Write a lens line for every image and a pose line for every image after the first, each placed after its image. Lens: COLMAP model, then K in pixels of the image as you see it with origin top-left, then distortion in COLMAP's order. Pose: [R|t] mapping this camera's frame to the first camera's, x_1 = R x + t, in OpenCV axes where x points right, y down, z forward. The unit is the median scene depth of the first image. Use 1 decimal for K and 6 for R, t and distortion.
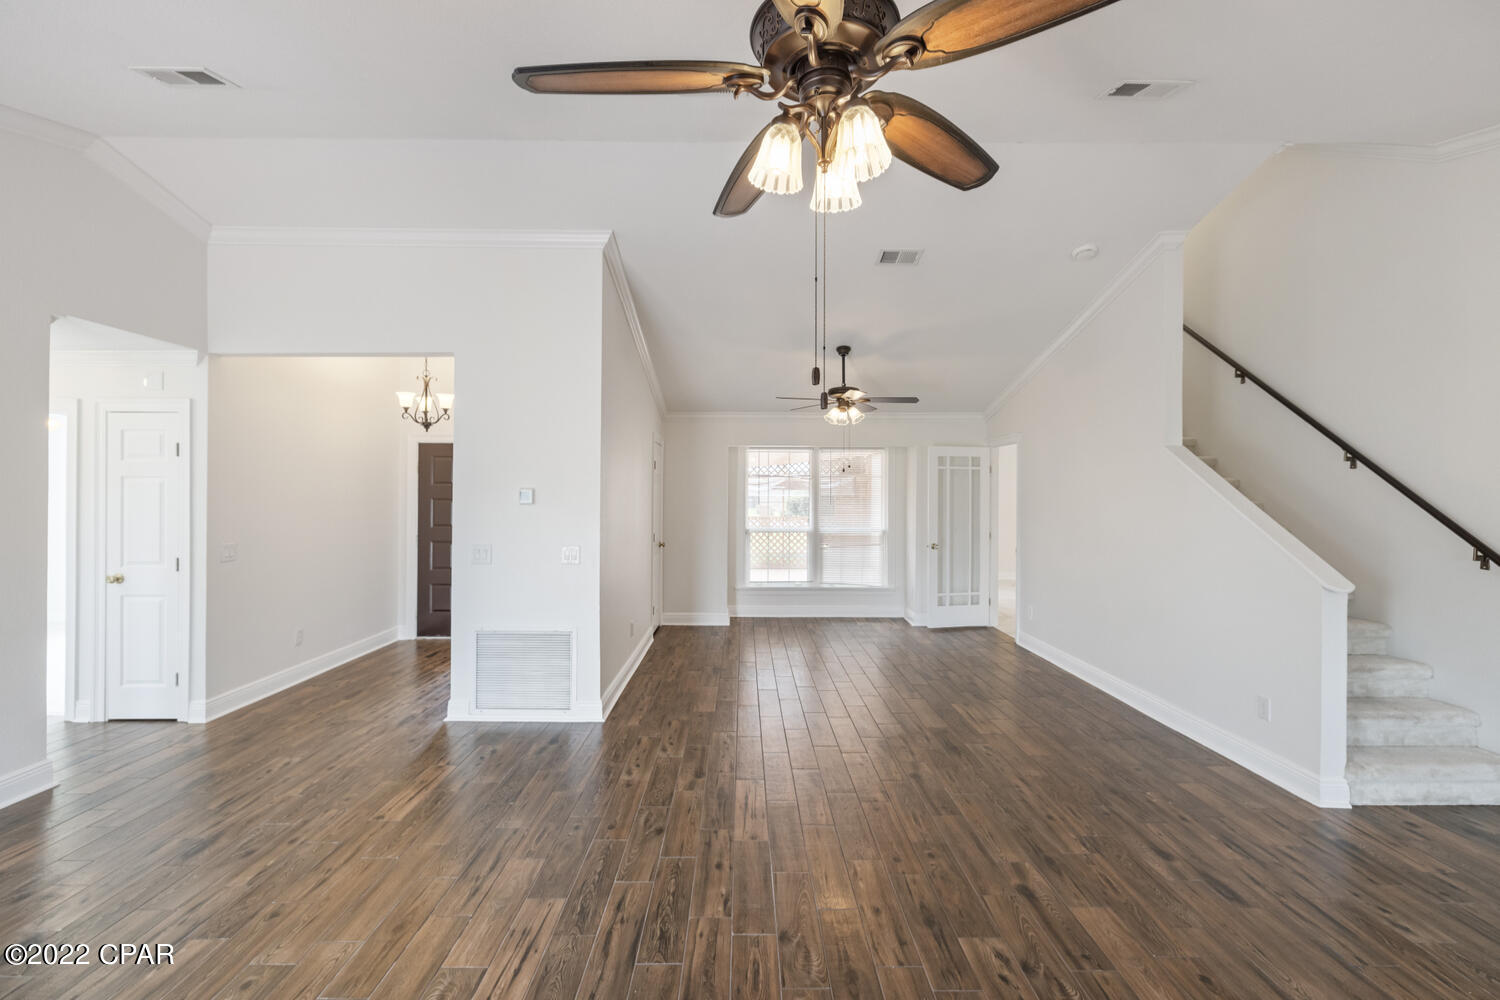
lens RADIAL K [[646.8, 0, 748.5], [0, 646.8, 492.1], [0, 0, 1]] dist [0.000054, 0.000186]
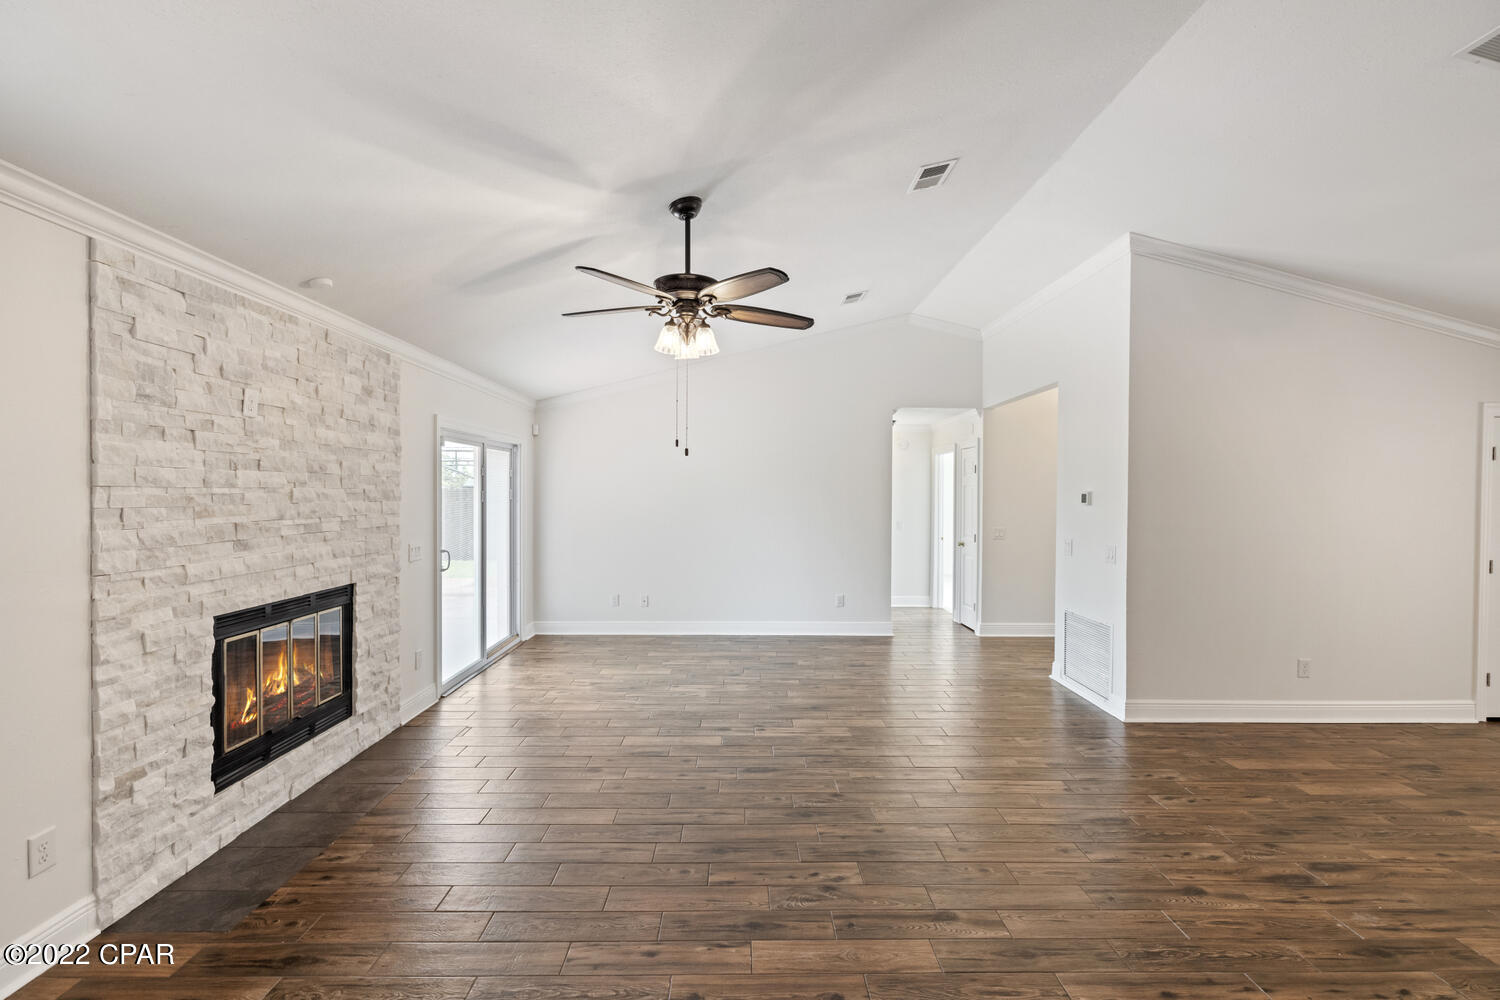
lens RADIAL K [[646.8, 0, 748.5], [0, 646.8, 492.1], [0, 0, 1]] dist [0.000054, 0.000186]
pose [[0.008027, -0.002787, -0.999964, 1.306103], [-0.003499, 0.999990, -0.002815, 0.001069], [0.999962, 0.003521, 0.008017, 0.668995]]
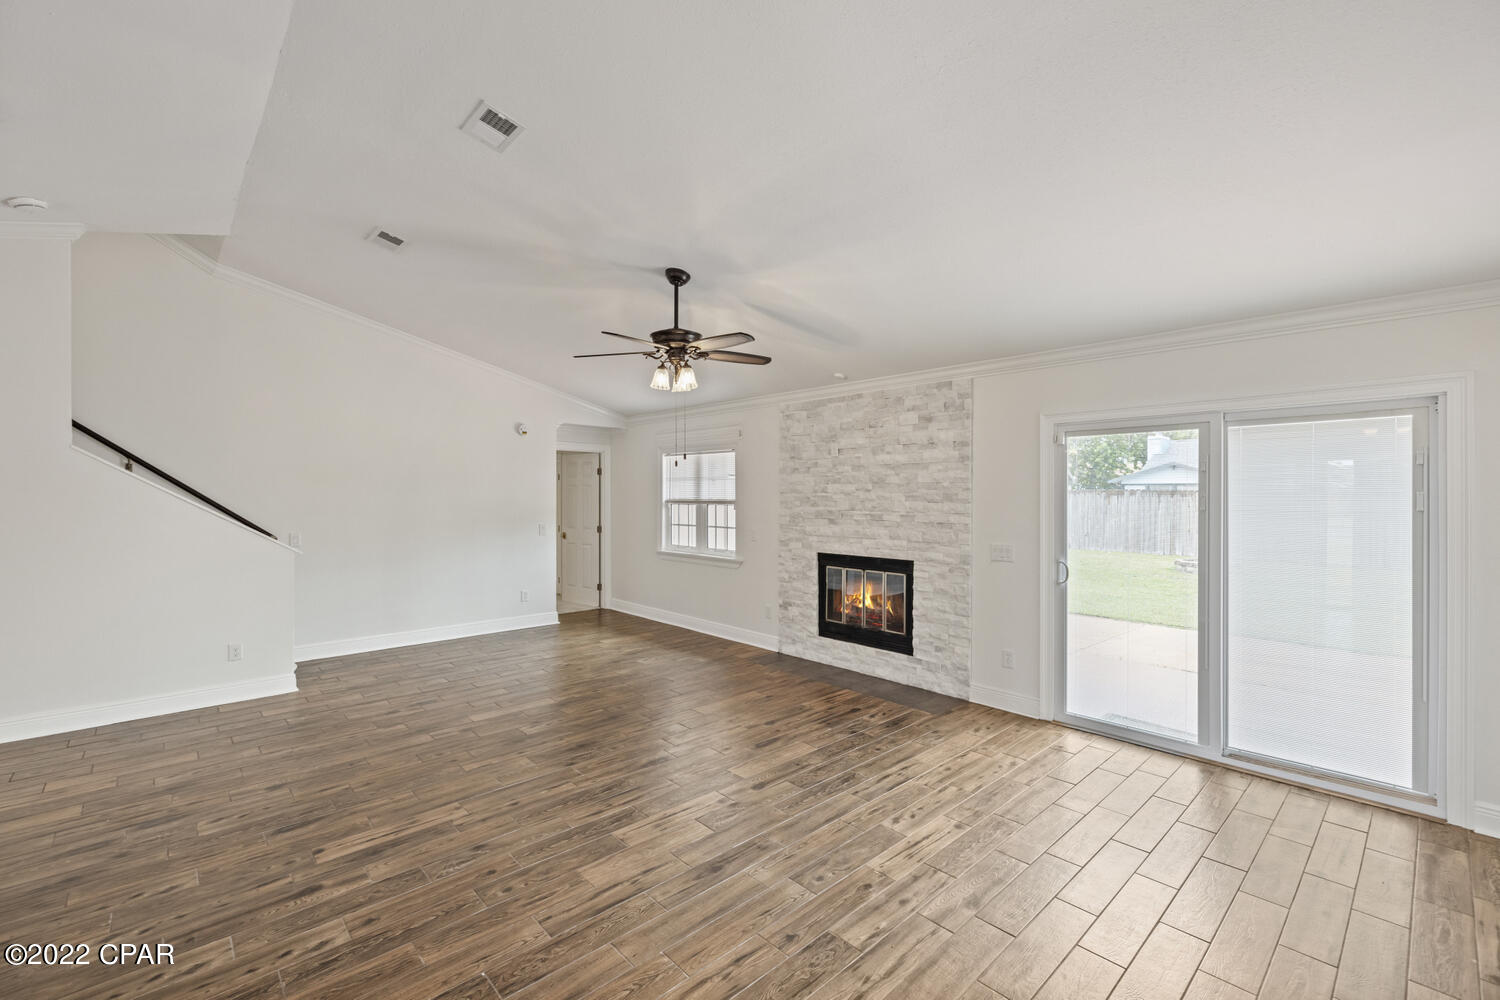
lens RADIAL K [[646.8, 0, 748.5], [0, 646.8, 492.1], [0, 0, 1]] dist [0.000054, 0.000186]
pose [[-0.674479, -0.001799, 0.738292, -1.253245], [-0.004144, 0.999991, -0.001350, -0.005173], [-0.738283, -0.003970, -0.674480, 1.519291]]
